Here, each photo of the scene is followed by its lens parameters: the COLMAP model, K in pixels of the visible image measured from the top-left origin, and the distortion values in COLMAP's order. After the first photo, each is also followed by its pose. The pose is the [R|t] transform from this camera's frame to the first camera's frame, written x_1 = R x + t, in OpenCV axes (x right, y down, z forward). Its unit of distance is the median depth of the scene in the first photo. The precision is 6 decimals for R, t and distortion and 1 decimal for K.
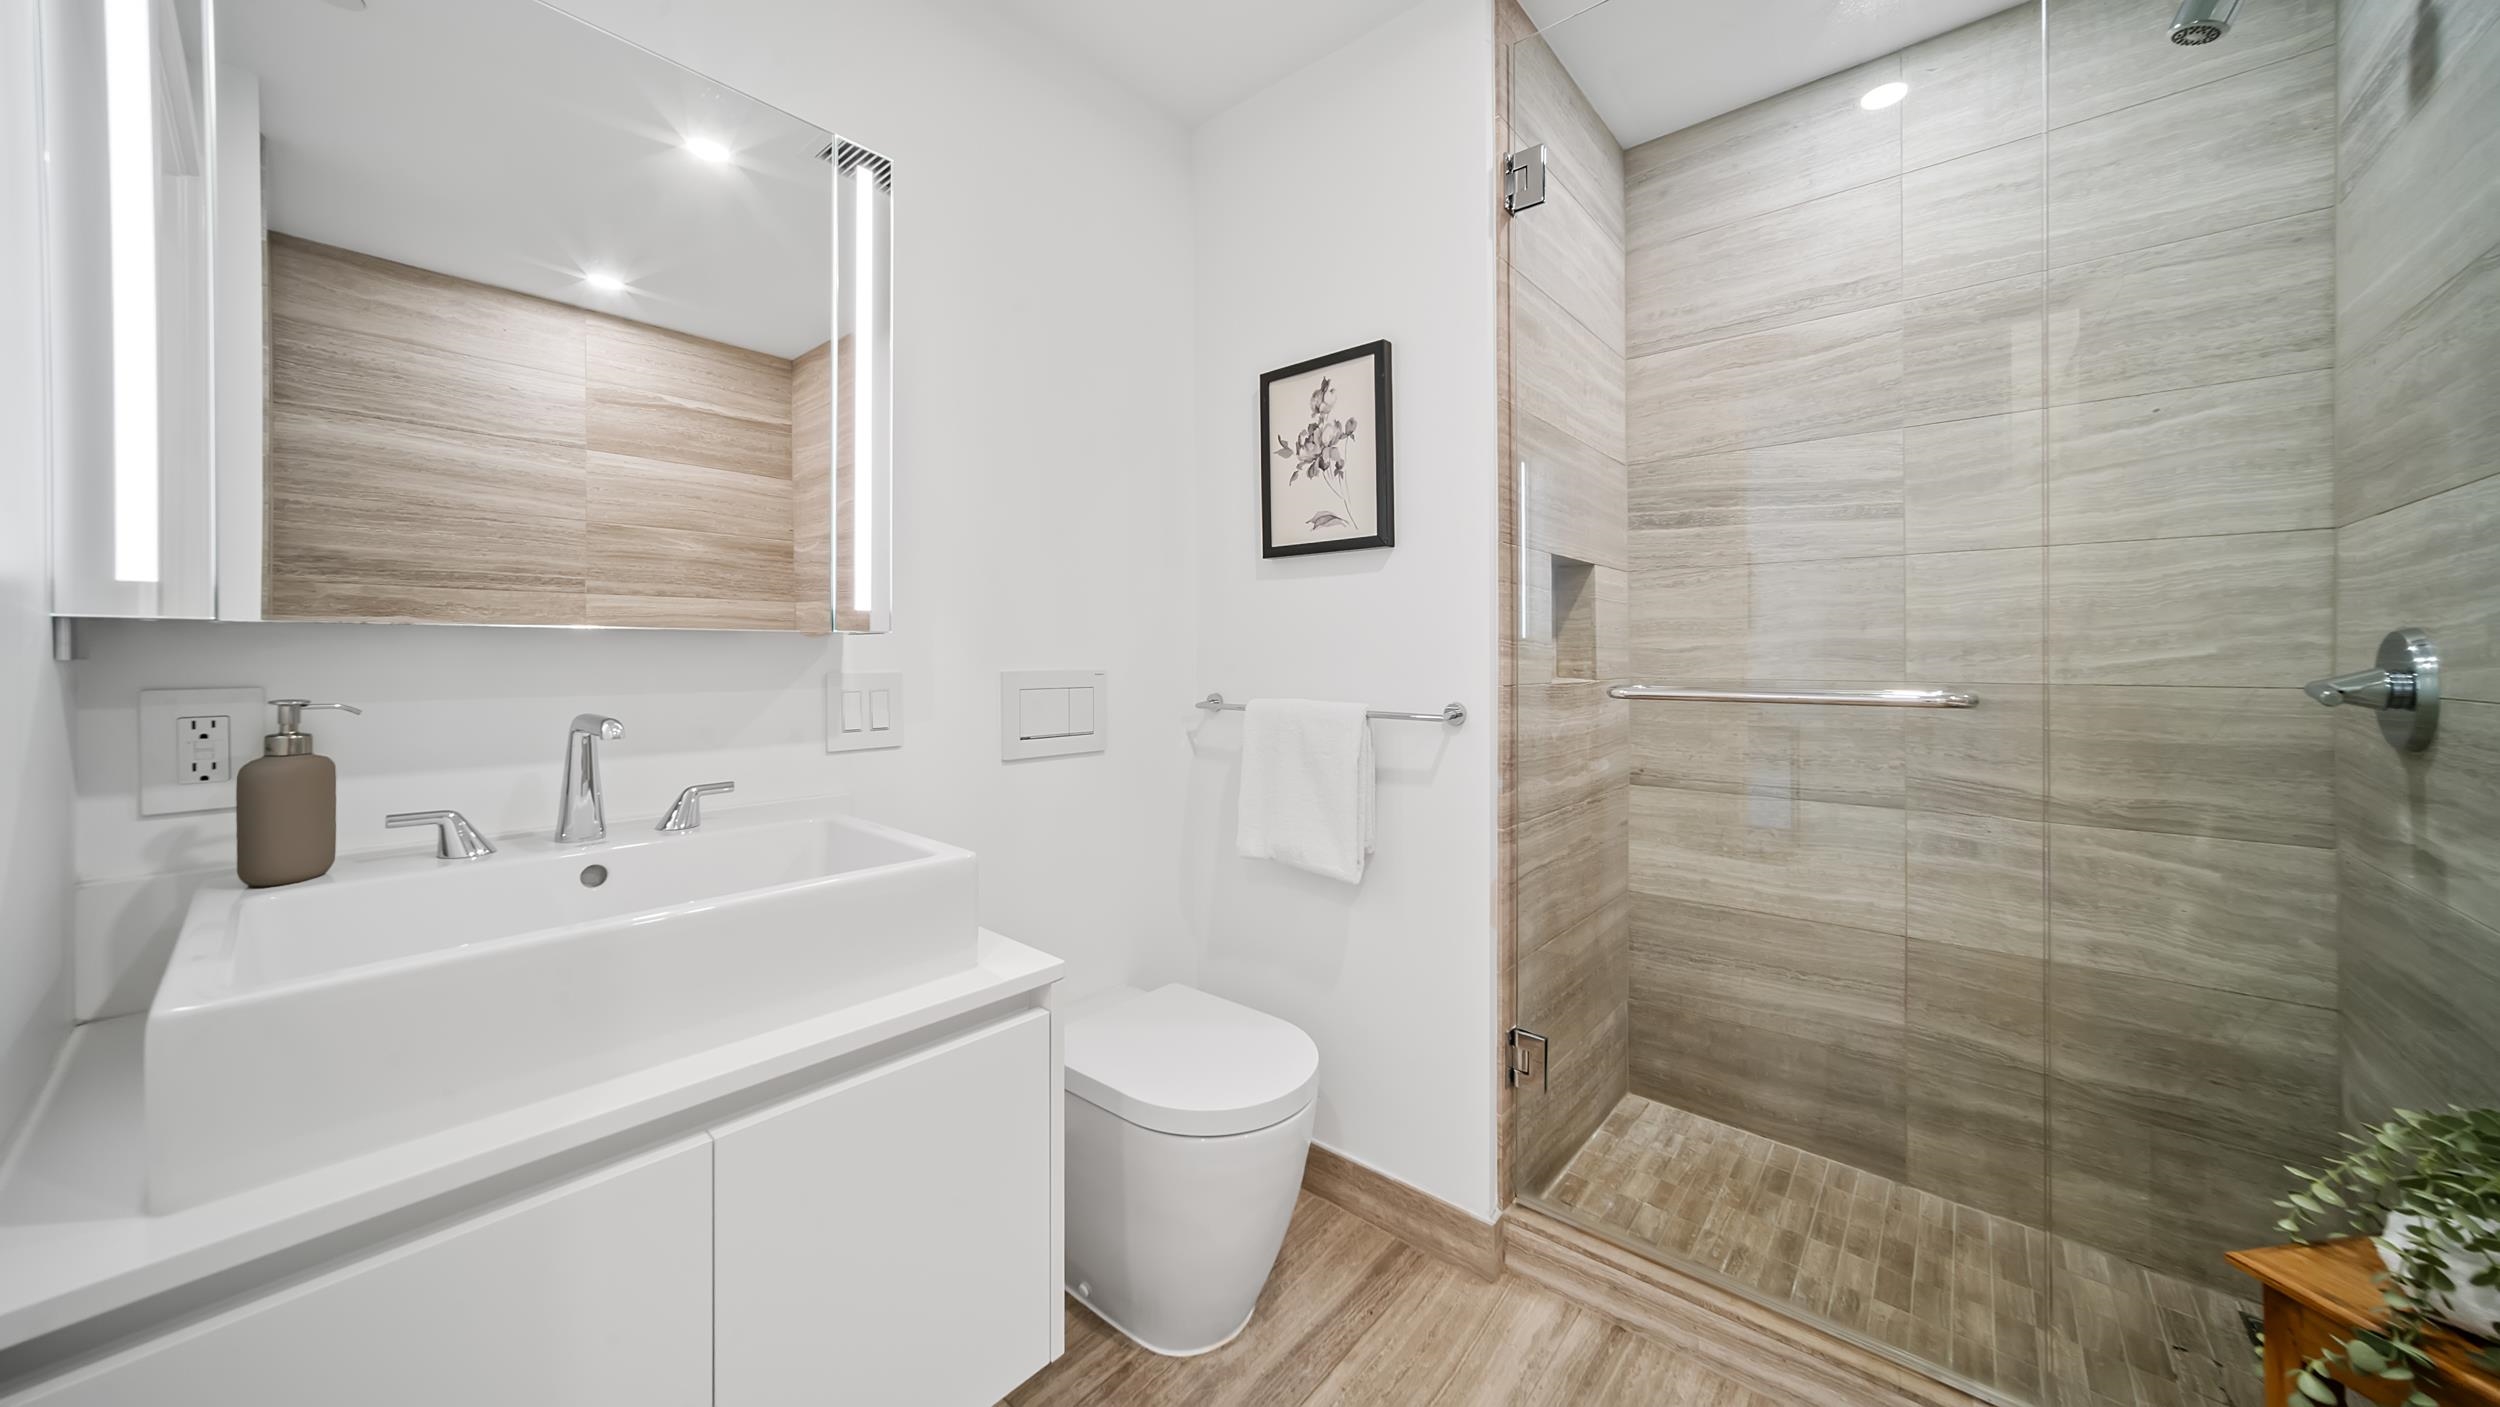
lens RADIAL K [[849.0, 0, 1261.3], [0, 849.0, 651.4], [0, 0, 1]] dist [-0.018168, 0.005939]
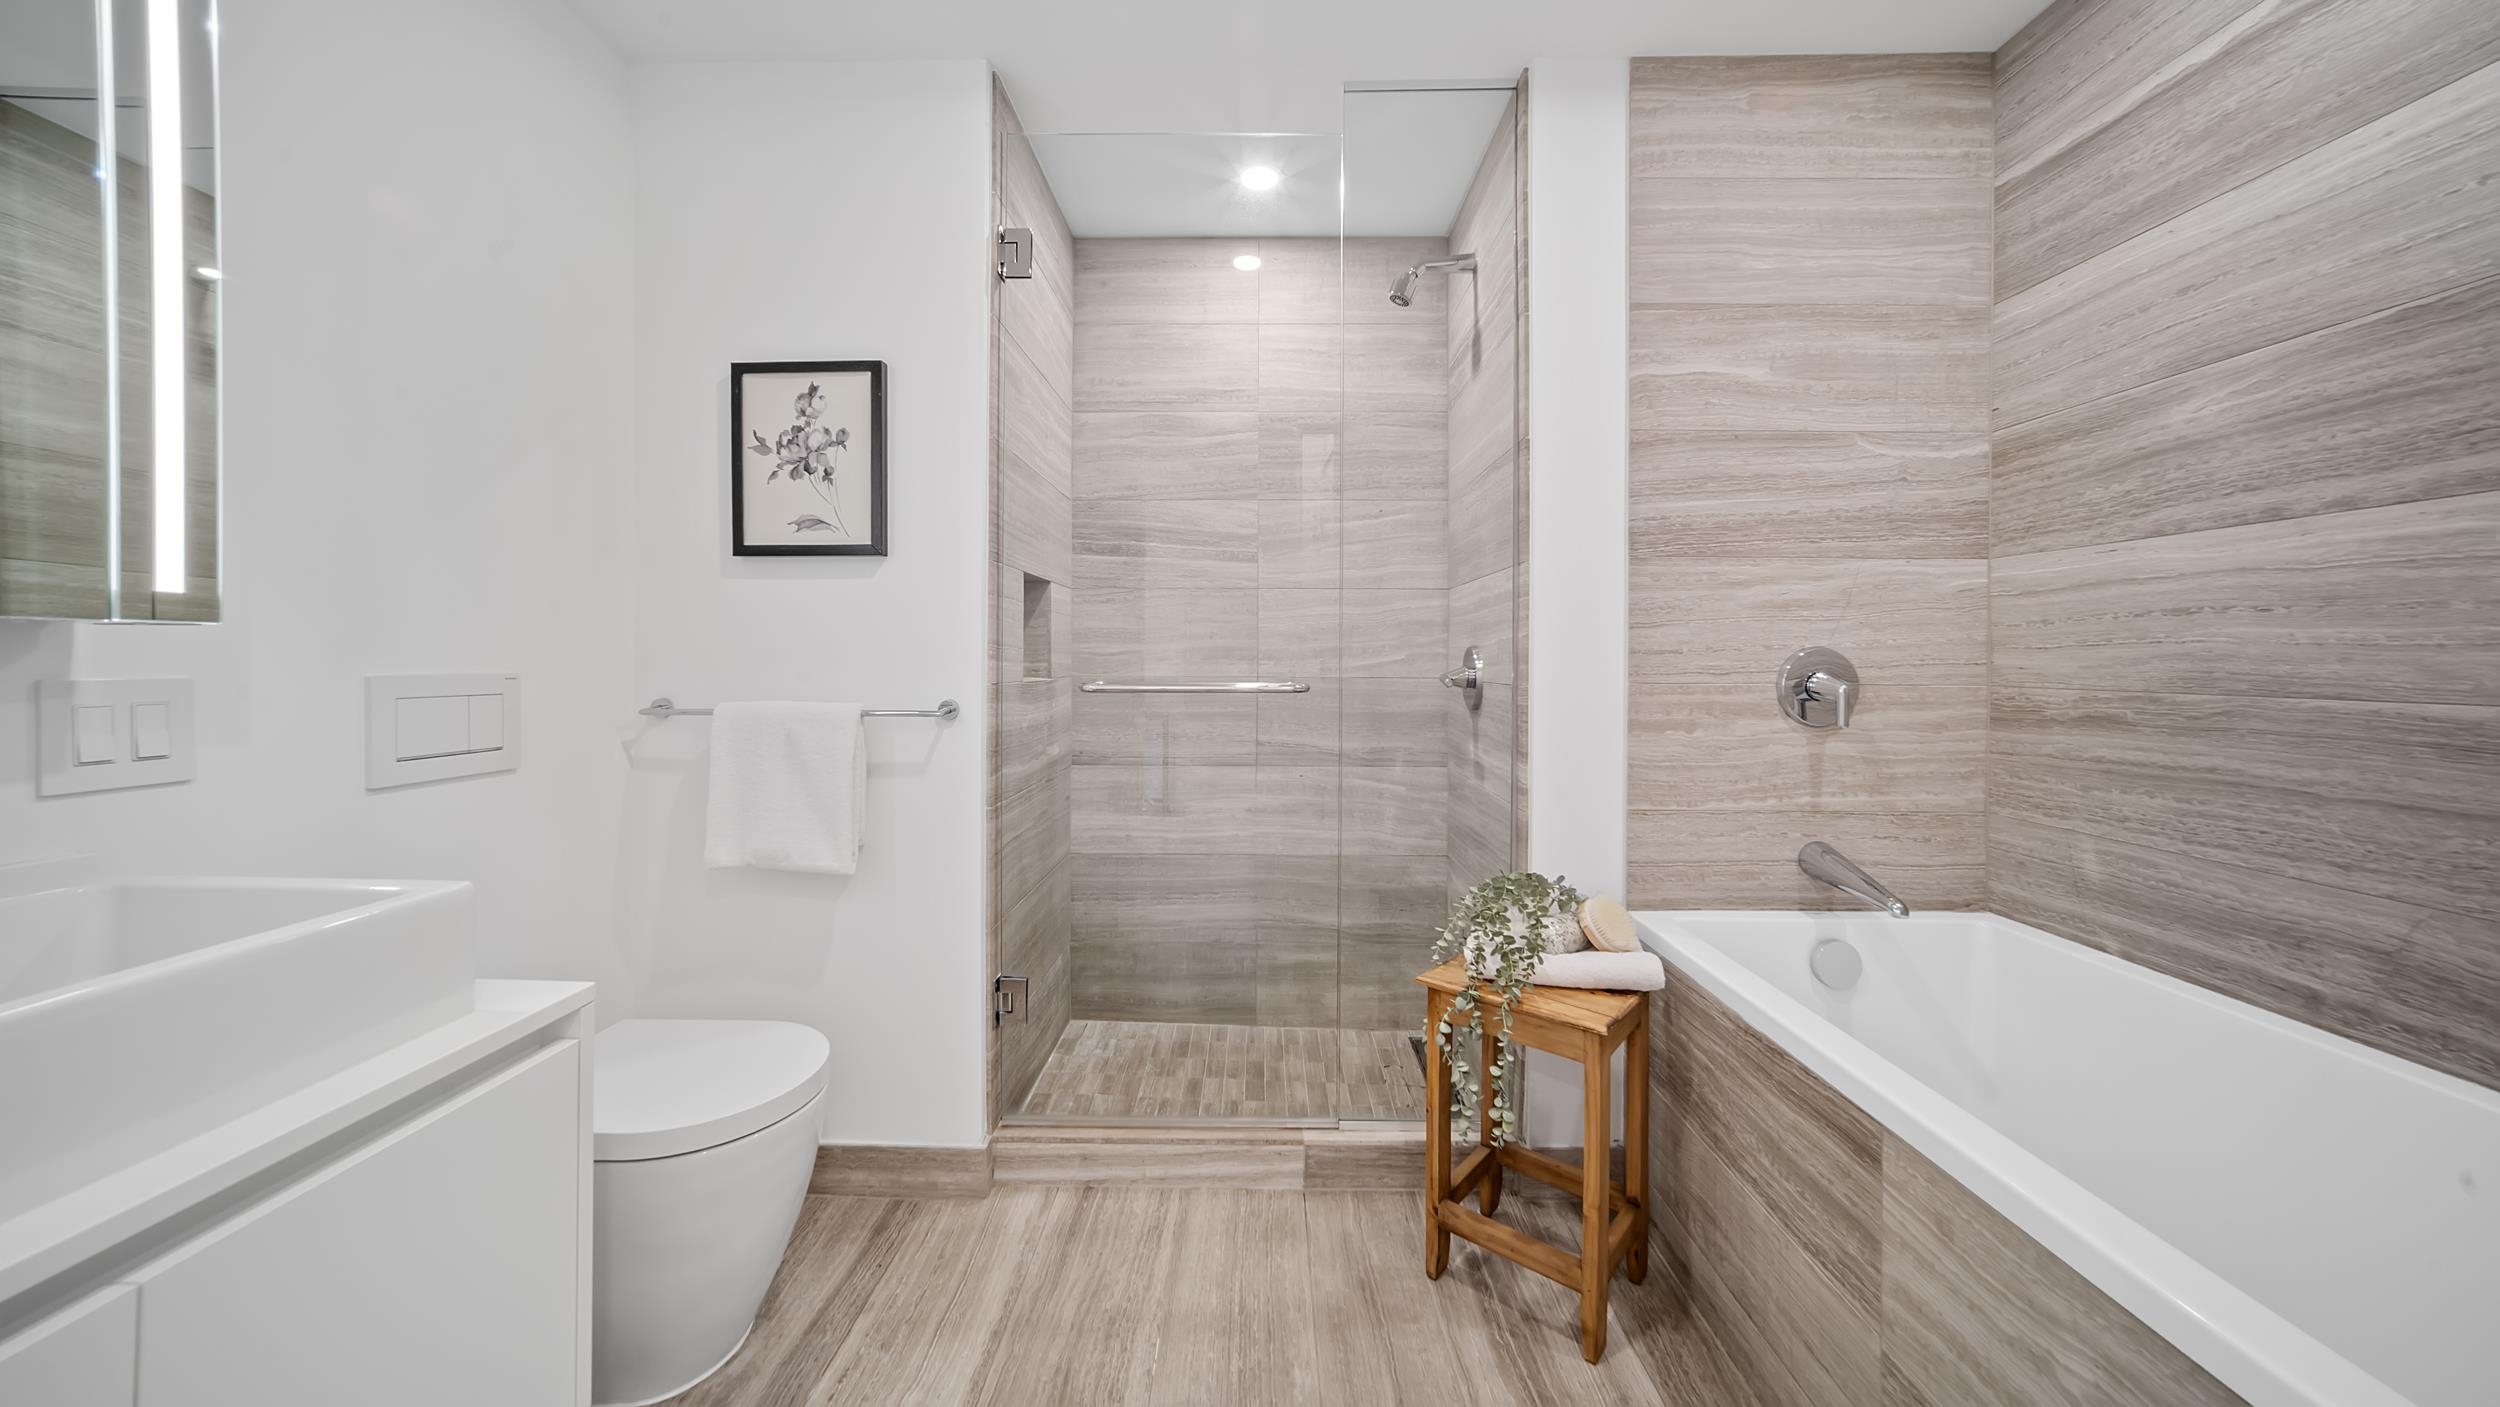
lens RADIAL K [[849.0, 0, 1231.6], [0, 849.0, 652.9], [0, 0, 1]] dist [-0.018168, 0.005939]
pose [[0.783225, 0.006565, 0.621703, -0.172944], [-0.007749, 0.999970, -0.000798, -0.003679], [-0.621690, -0.004193, 0.783252, -0.111050]]
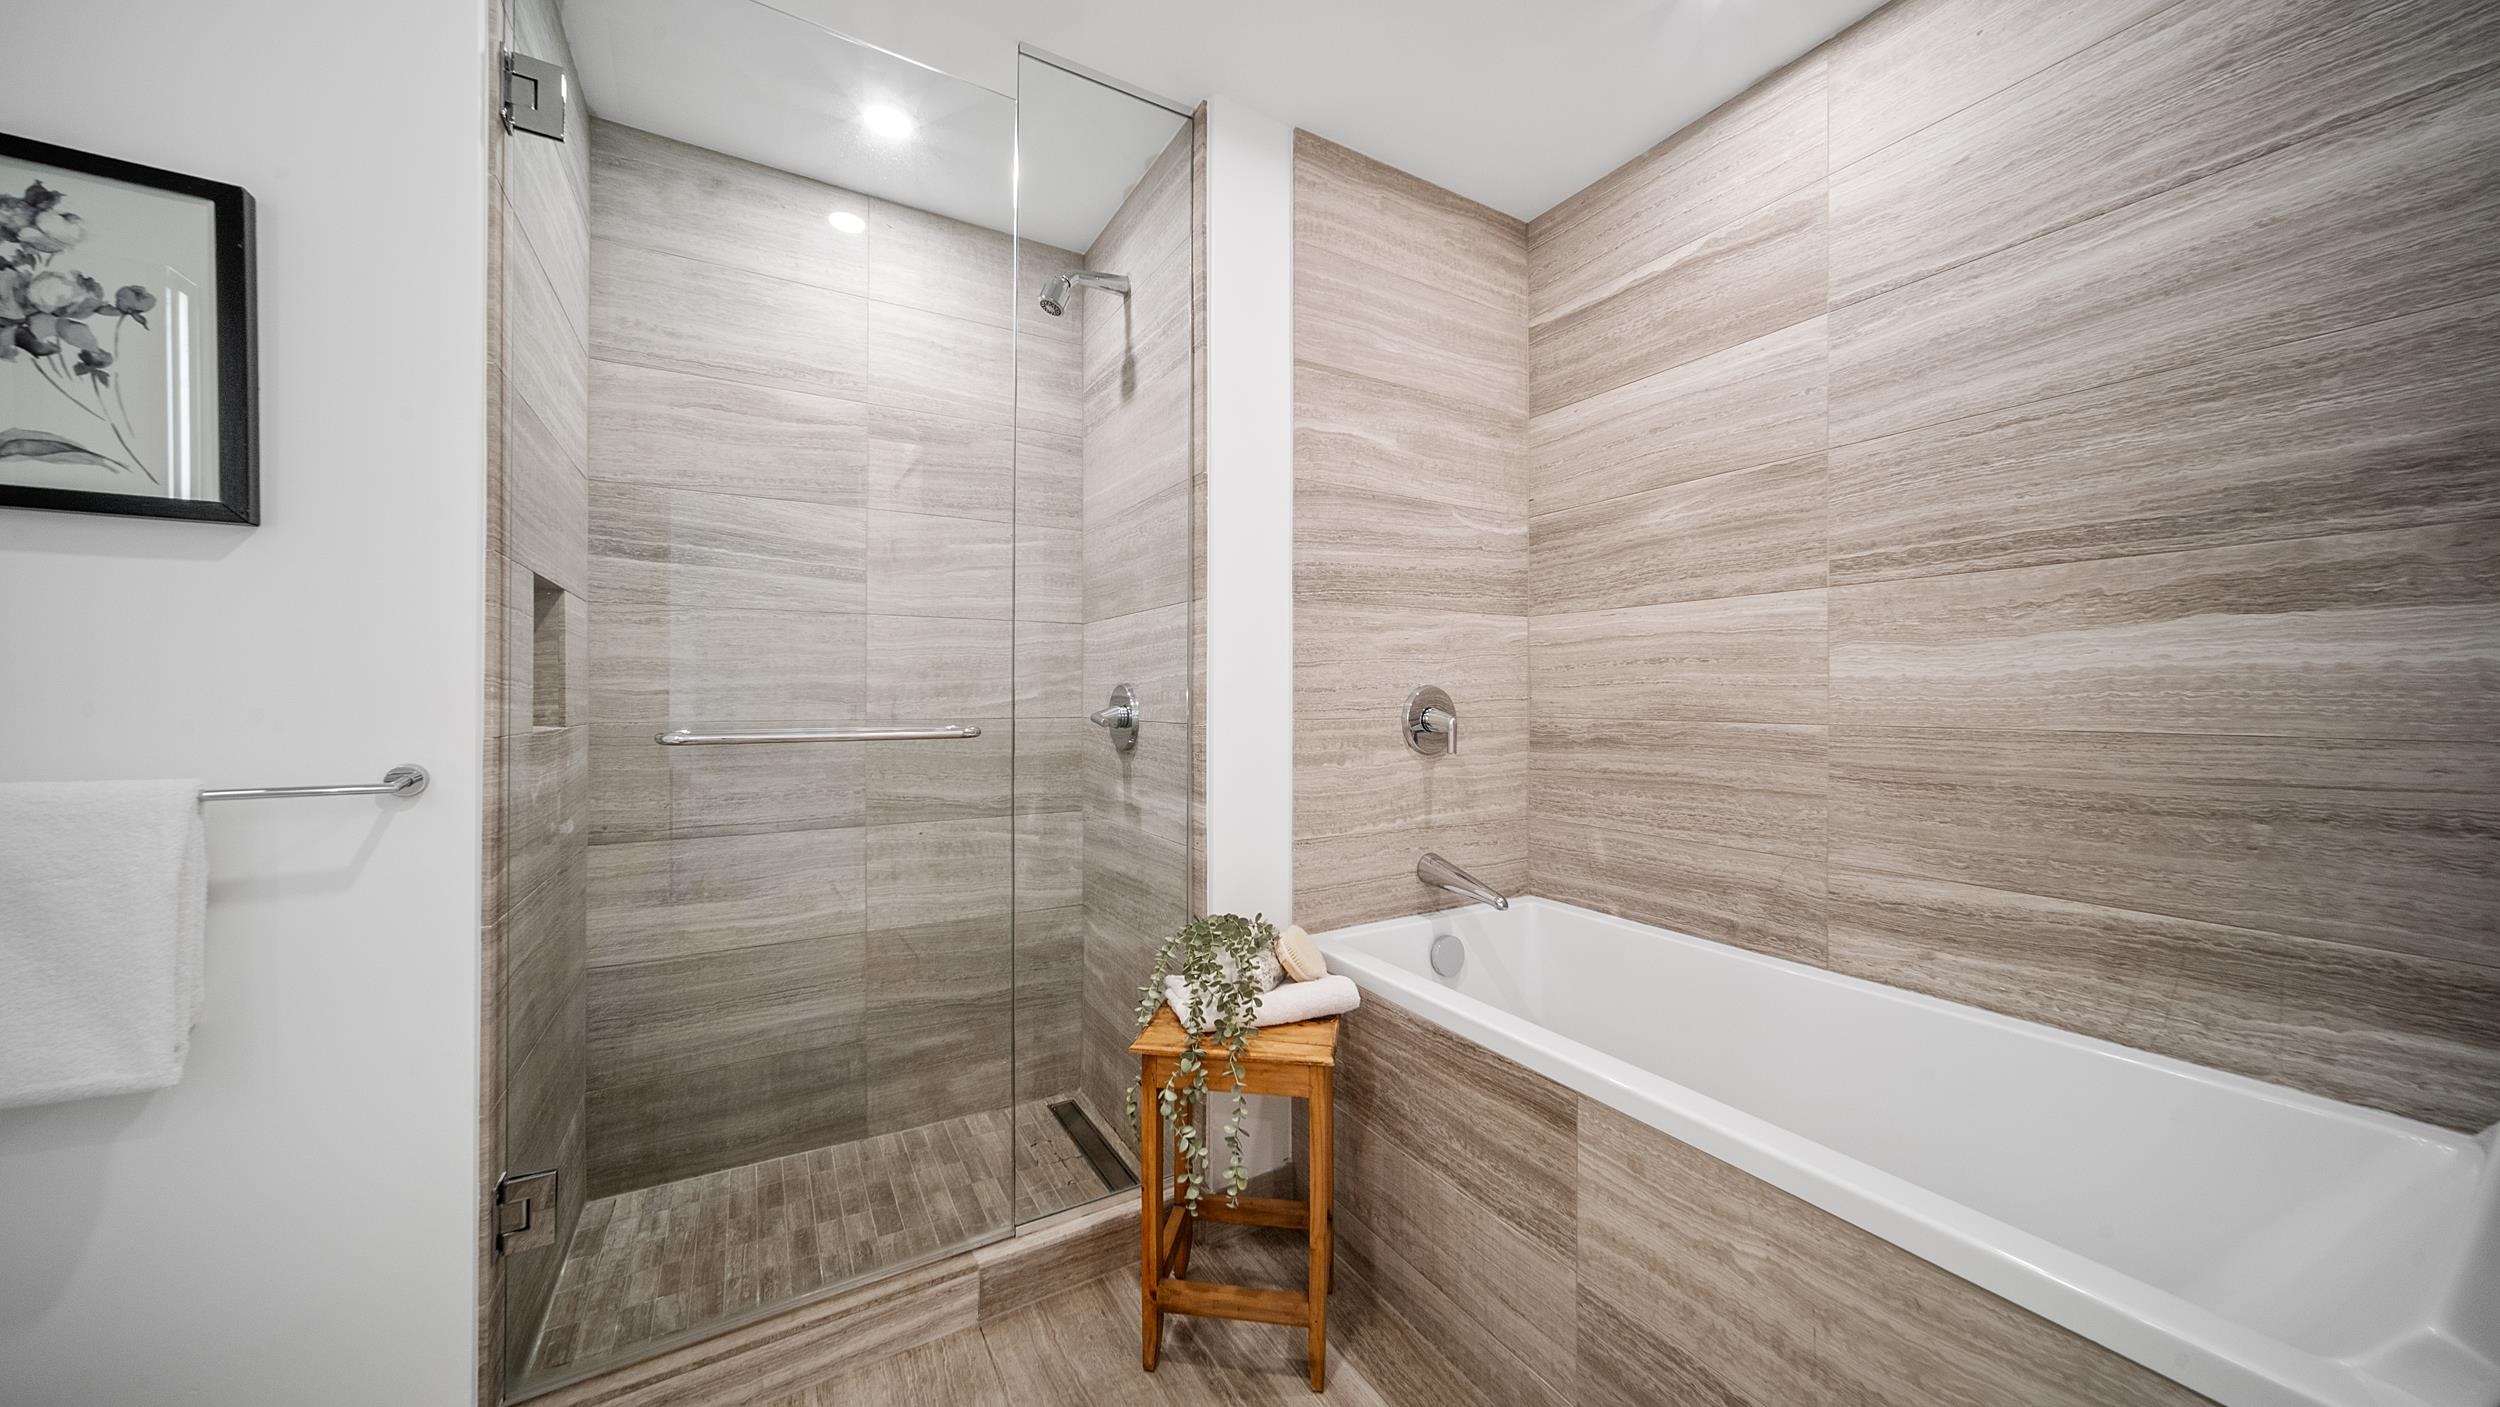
lens RADIAL K [[836.1, 0, 1223.5], [0, 836.1, 690.2], [0, 0, 1]] dist [-0.013335, 0.001659]
pose [[0.327867, 0.008705, 0.944684, -0.193754], [-0.005986, 0.999957, -0.007137, -0.000904], [-0.944705, -0.003315, 0.327905, 0.127258]]
